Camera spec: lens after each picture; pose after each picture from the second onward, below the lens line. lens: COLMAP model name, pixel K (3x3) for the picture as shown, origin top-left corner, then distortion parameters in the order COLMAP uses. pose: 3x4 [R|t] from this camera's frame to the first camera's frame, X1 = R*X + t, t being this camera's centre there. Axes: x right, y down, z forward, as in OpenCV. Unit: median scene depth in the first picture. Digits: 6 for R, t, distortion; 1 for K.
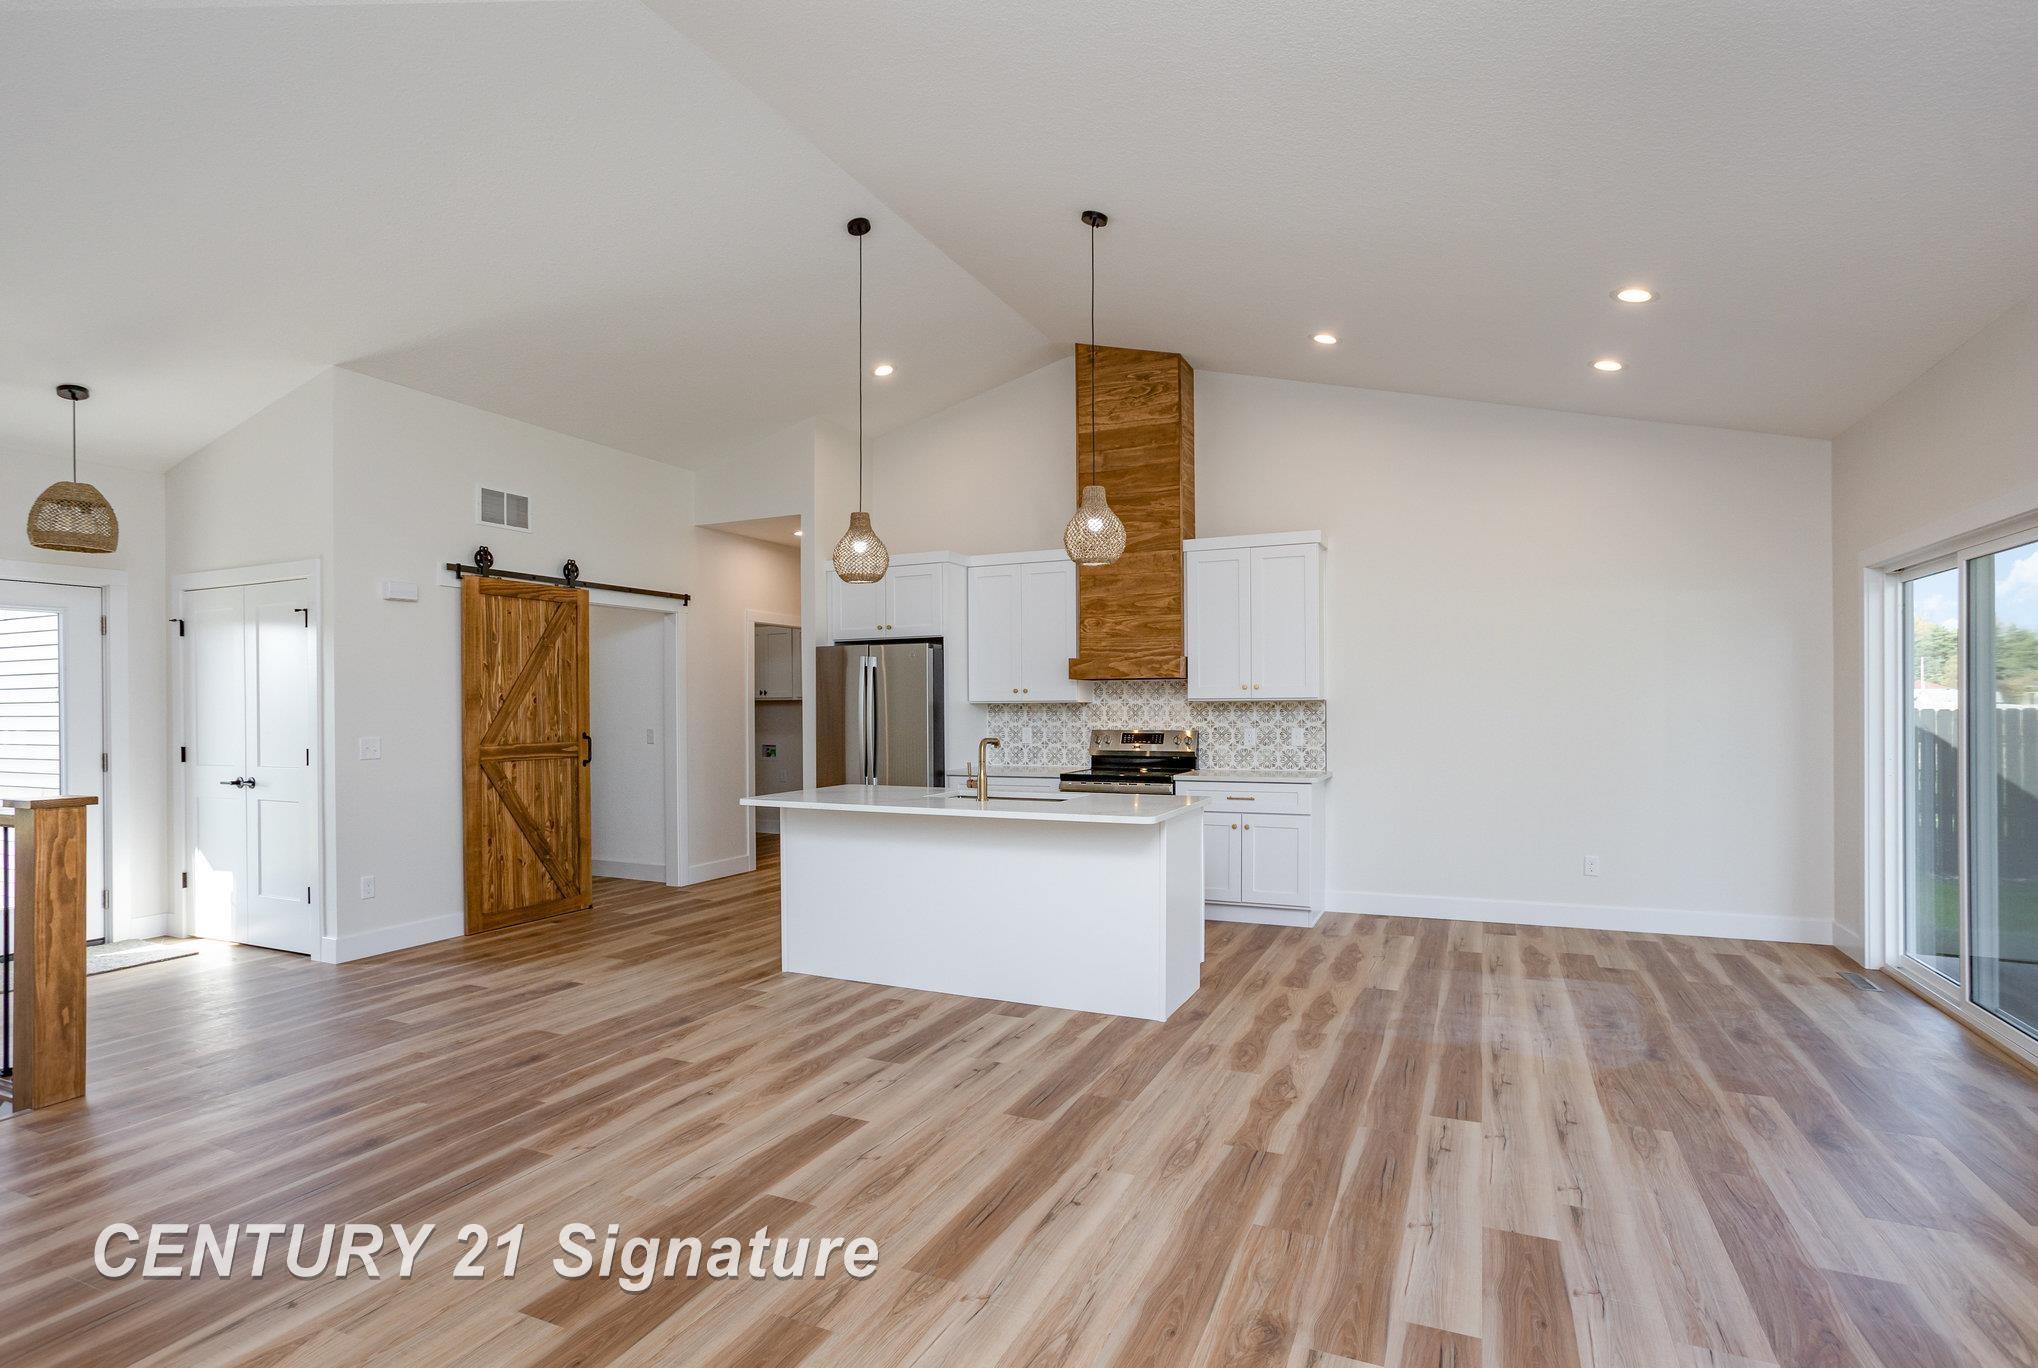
lens RADIAL K [[1024.9, 0, 1013.8], [0, 1024.9, 707.8], [0, 0, 1]] dist [-0.062465, 0.043423]
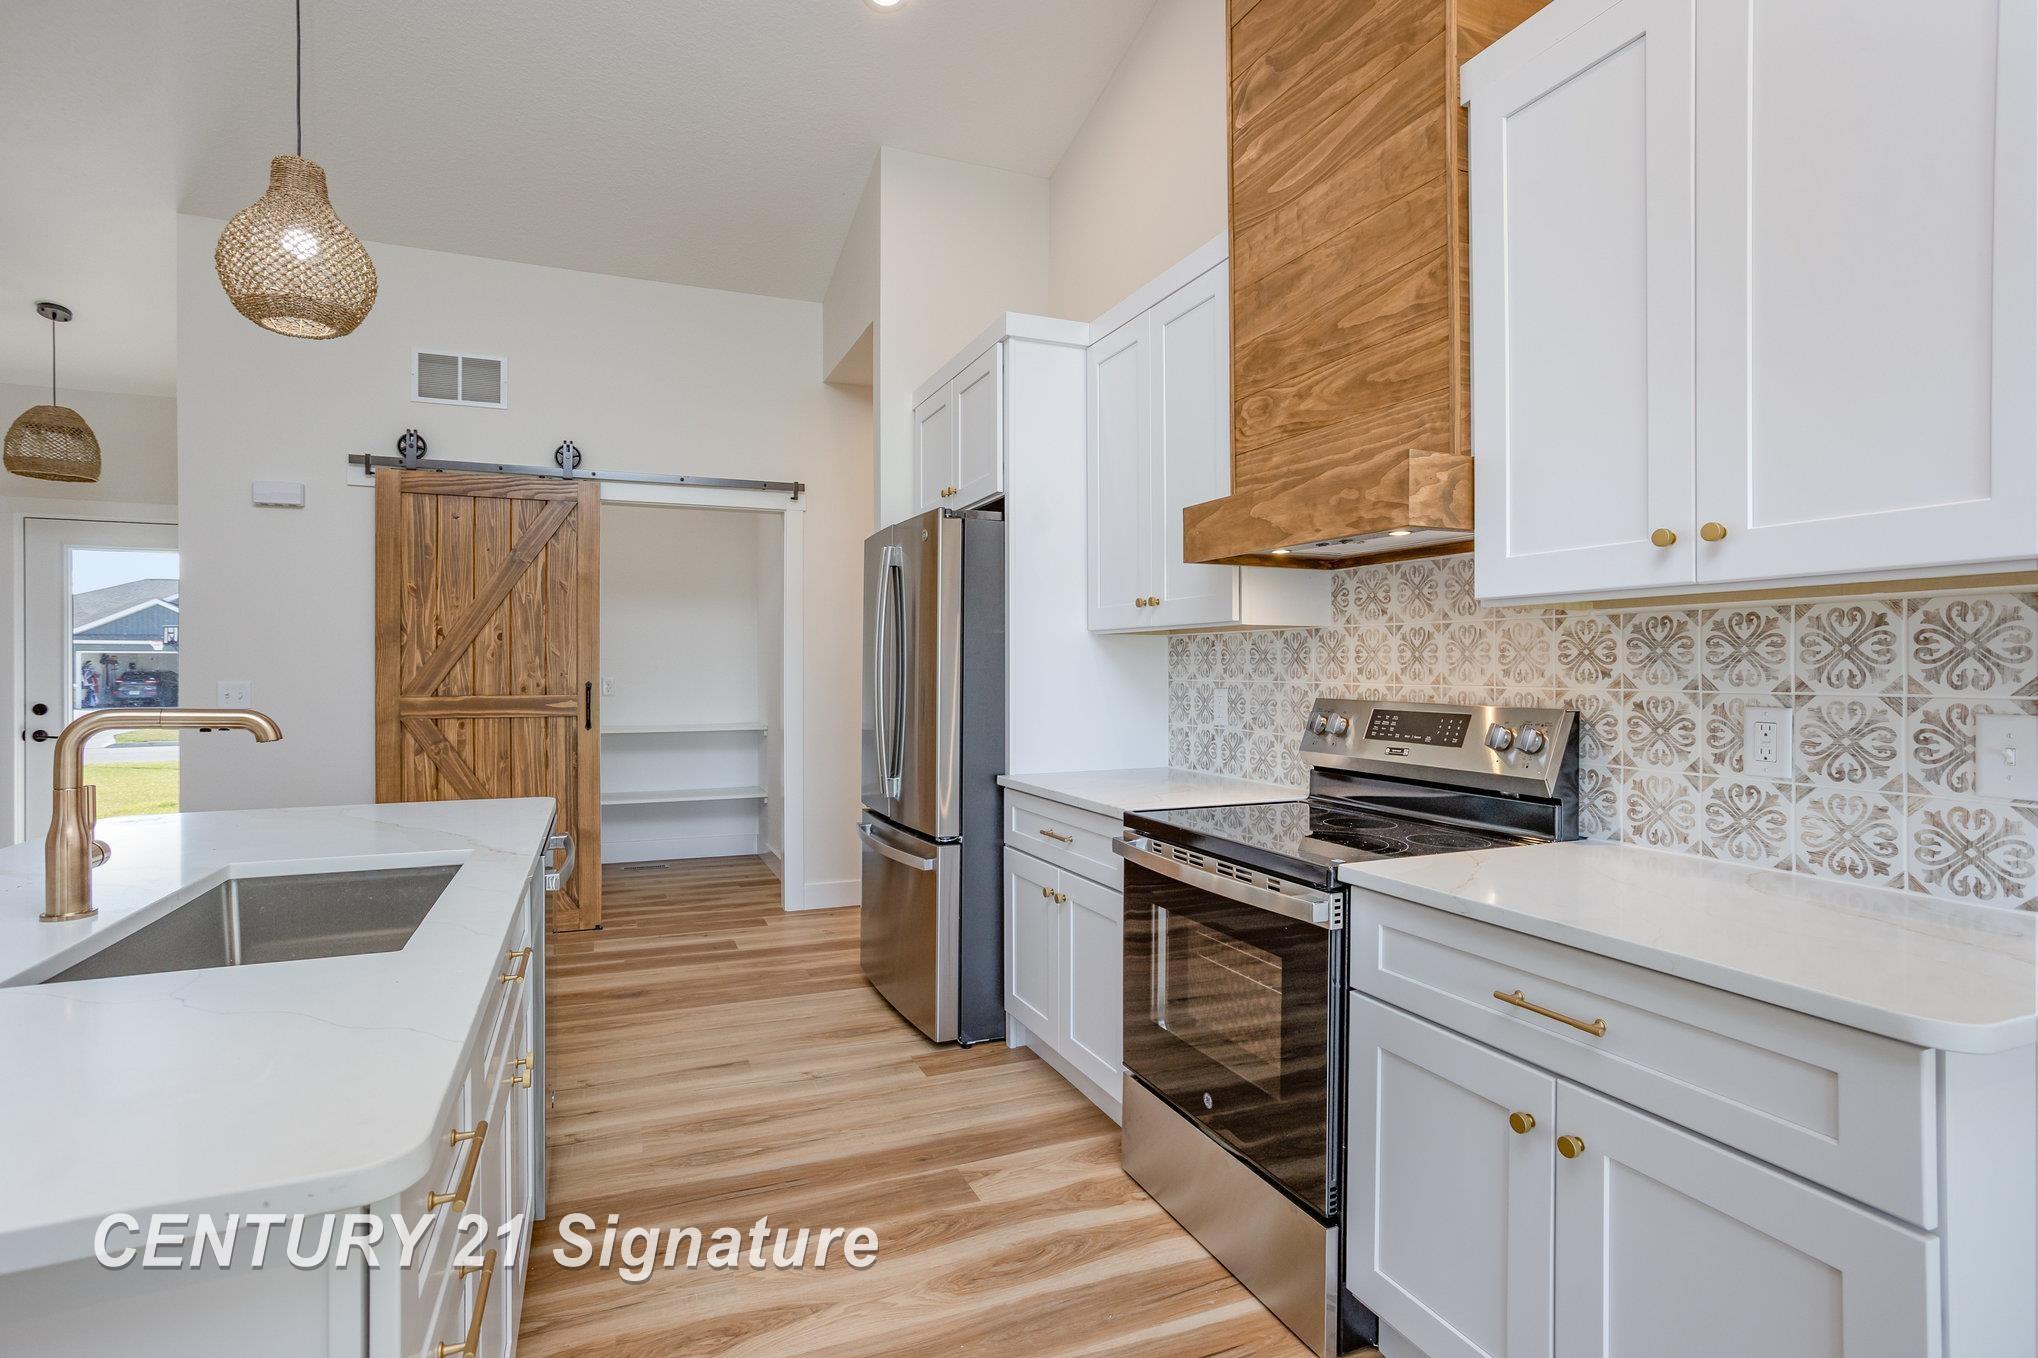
lens RADIAL K [[986.7, 0, 1002.6], [0, 986.7, 672.1], [0, 0, 1]] dist [-0.059128, 0.038288]
pose [[0.732584, 0.009587, -0.680609, 0.280073], [-0.006694, 0.999954, 0.006880, 0.011471], [0.680644, -0.000484, 0.732614, 0.757121]]
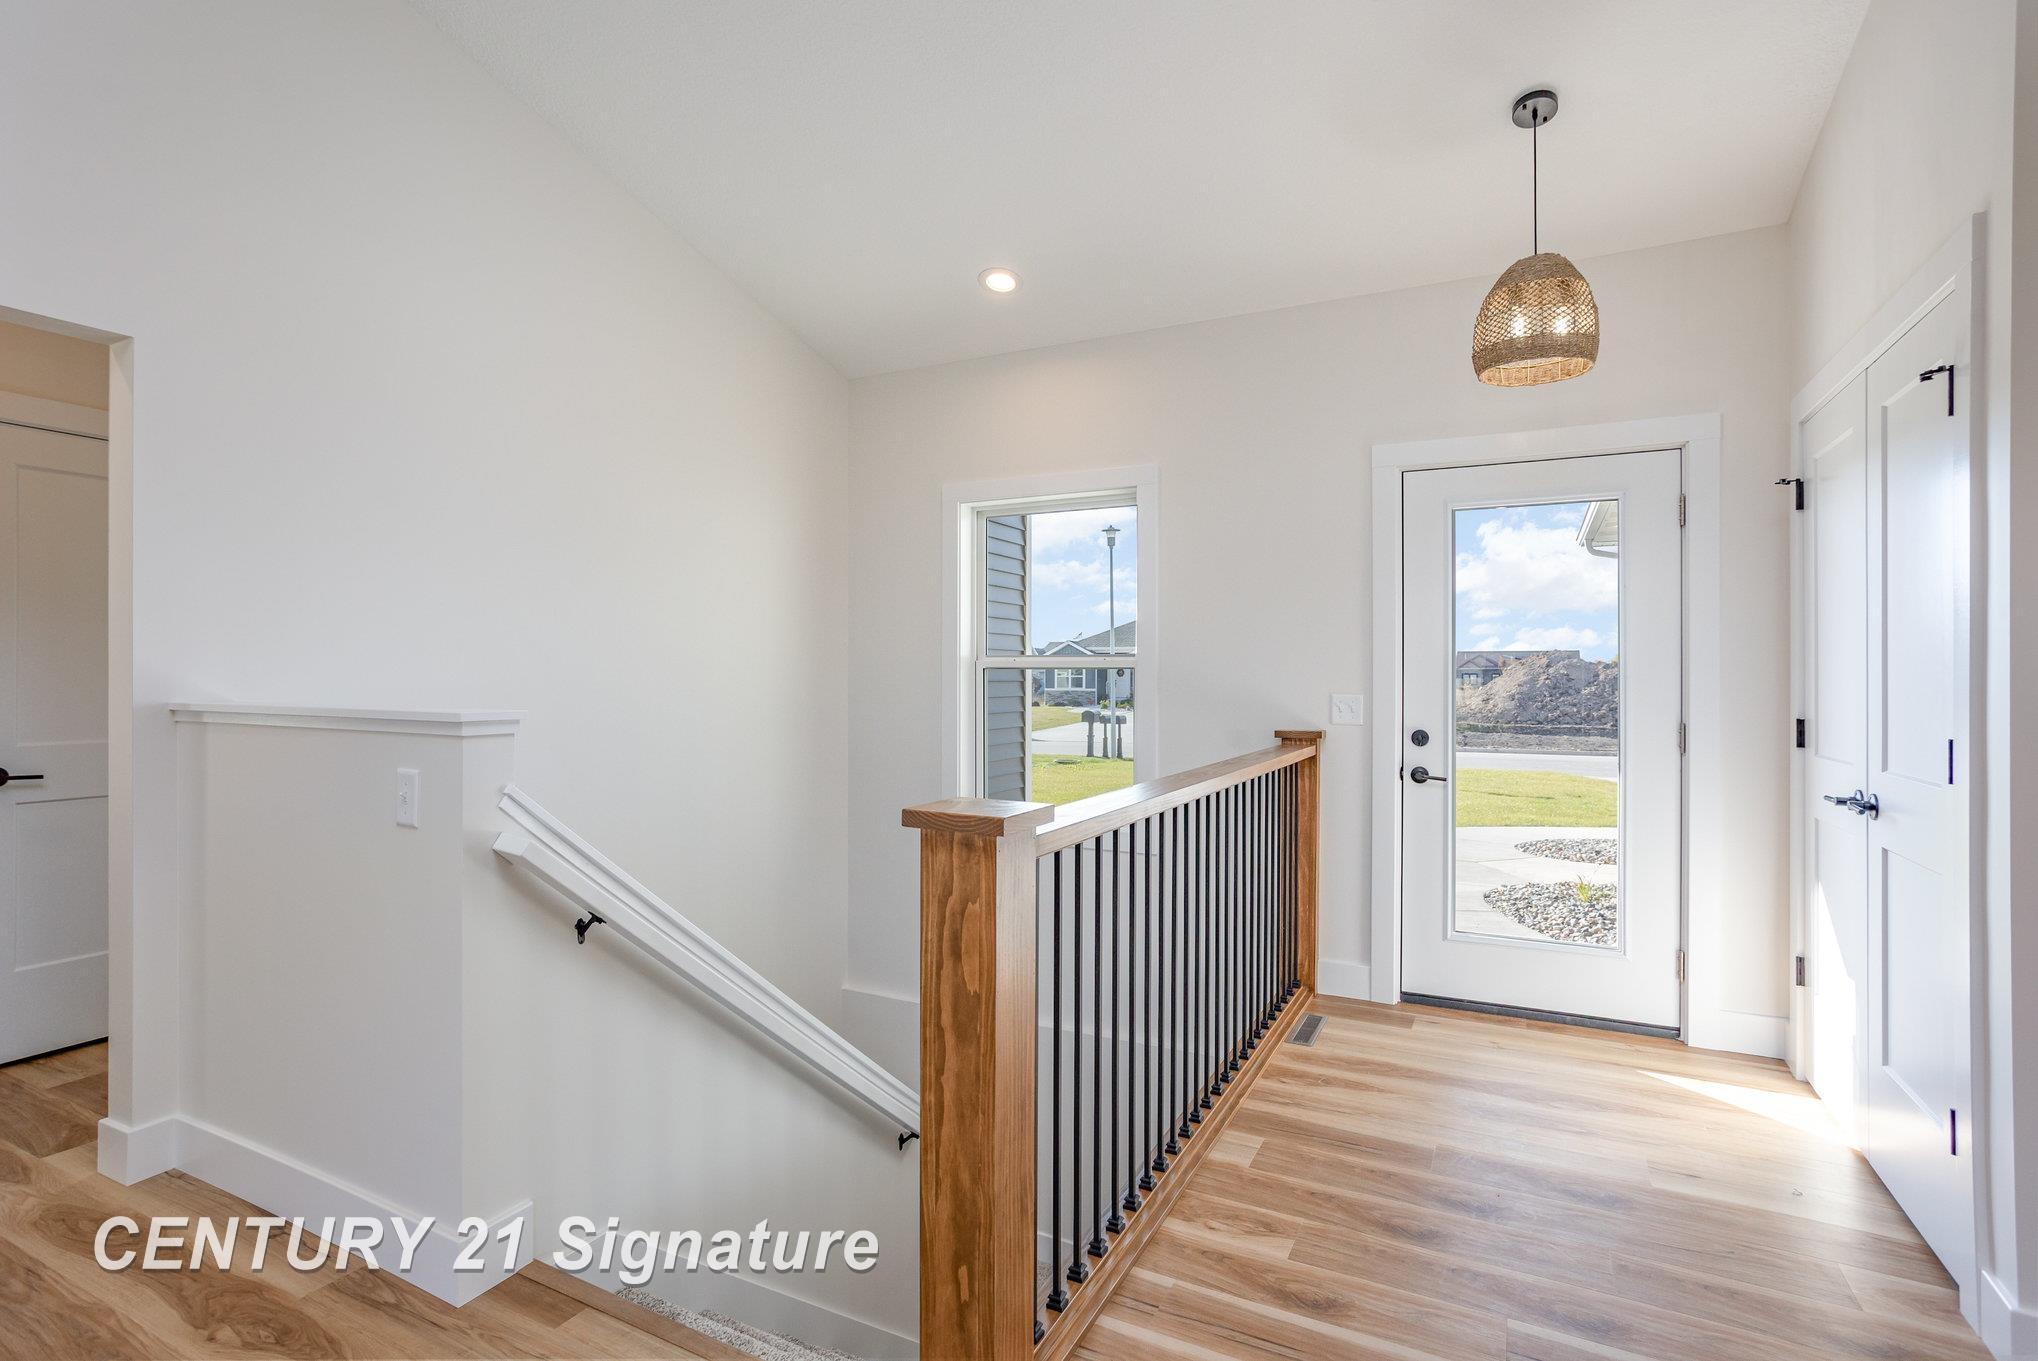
lens RADIAL K [[996.4, 0, 999.1], [0, 996.4, 668.6], [0, 0, 1]] dist [-0.055973, 0.033039]
pose [[-0.059309, -0.001157, -0.998239, -0.277452], [-0.004478, 0.999990, -0.000893, 0.014240], [0.998230, 0.004418, -0.059313, 0.581741]]
